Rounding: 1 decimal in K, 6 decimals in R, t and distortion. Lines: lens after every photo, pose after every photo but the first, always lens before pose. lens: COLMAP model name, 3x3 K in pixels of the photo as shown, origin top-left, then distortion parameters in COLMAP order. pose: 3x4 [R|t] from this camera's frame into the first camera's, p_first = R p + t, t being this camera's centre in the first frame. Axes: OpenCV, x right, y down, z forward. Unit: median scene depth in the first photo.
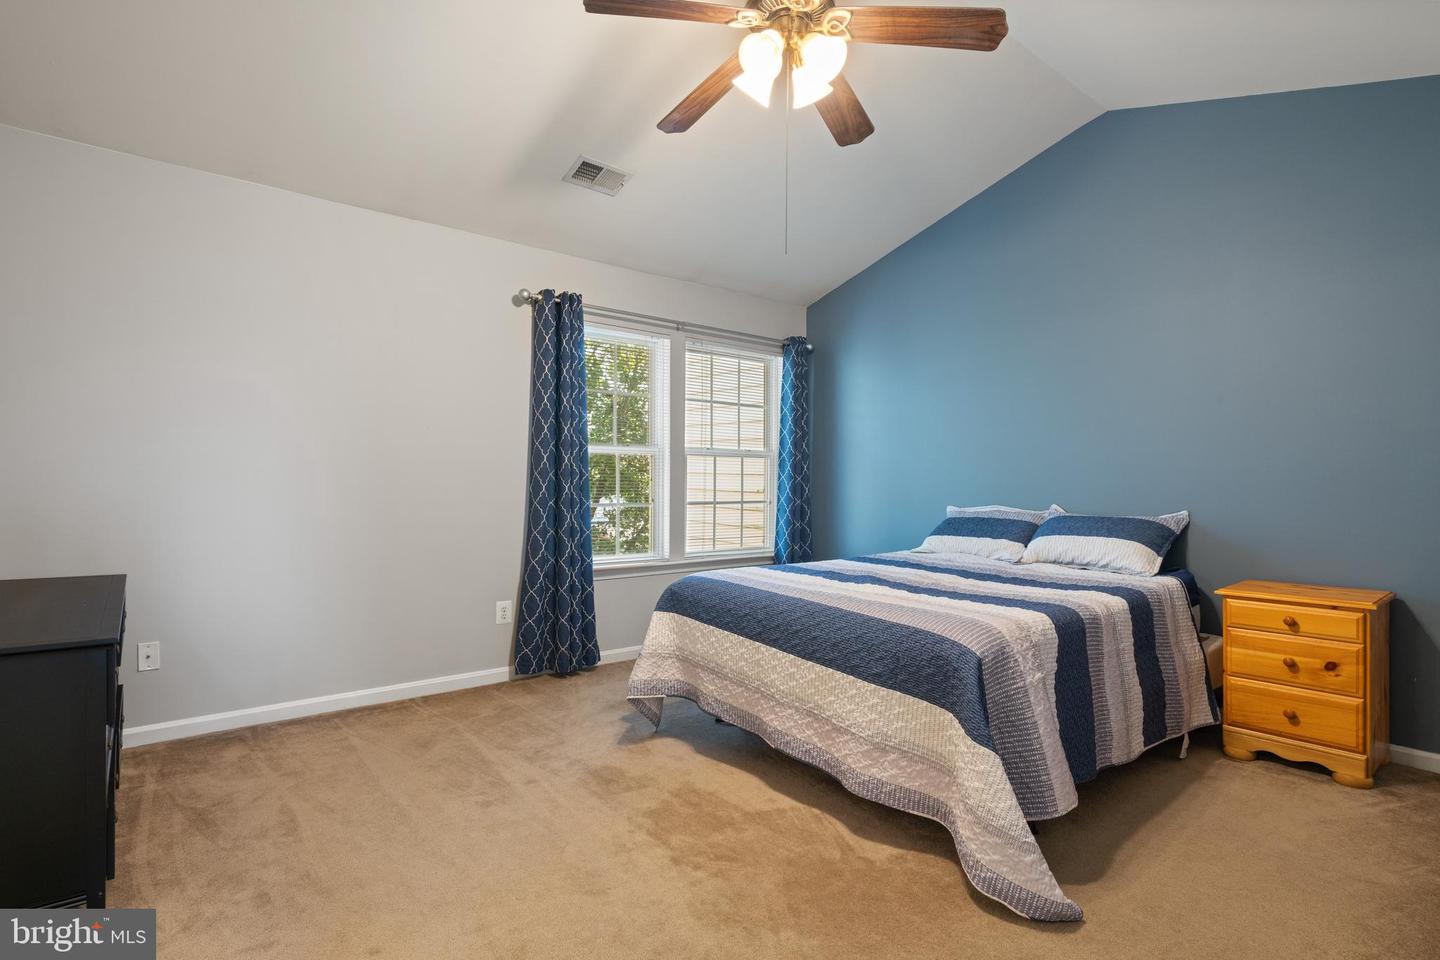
lens RADIAL K [[703.2, 0, 721.7], [0, 703.2, 478.8], [0, 0, 1]] dist [0.004296, 0.003078]
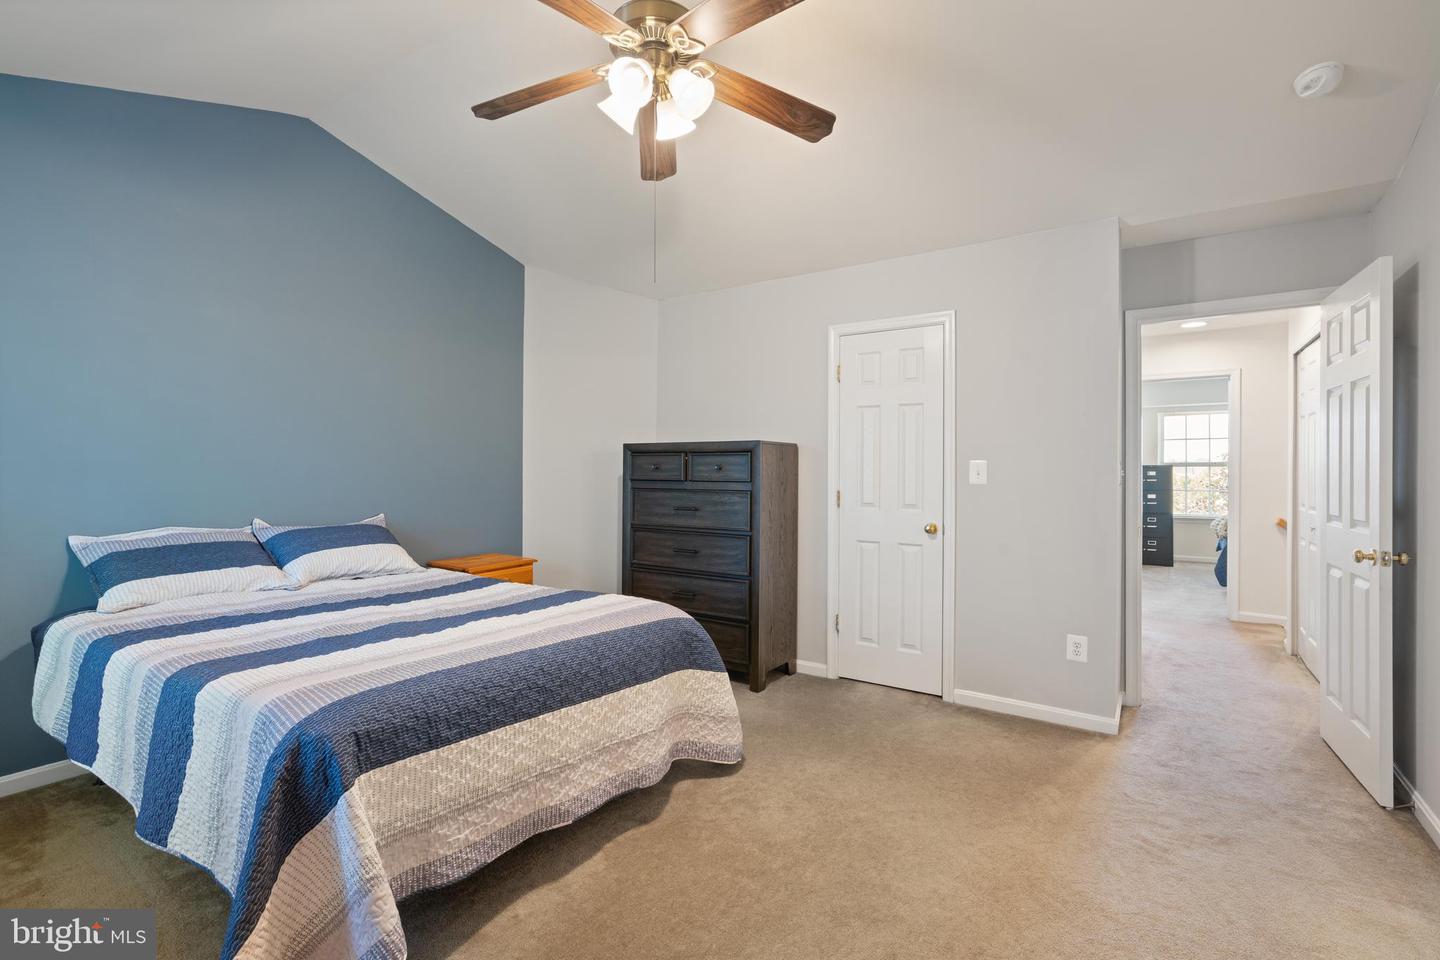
lens RADIAL K [[660.4, 0, 717.1], [0, 660.4, 478.0], [0, 0, 1]] dist [0.005129, -0.000071]
pose [[-0.281960, -0.018802, 0.959242, -0.735773], [-0.007350, 0.999821, 0.017437, -0.050293], [-0.959398, -0.002134, -0.282048, 1.055723]]
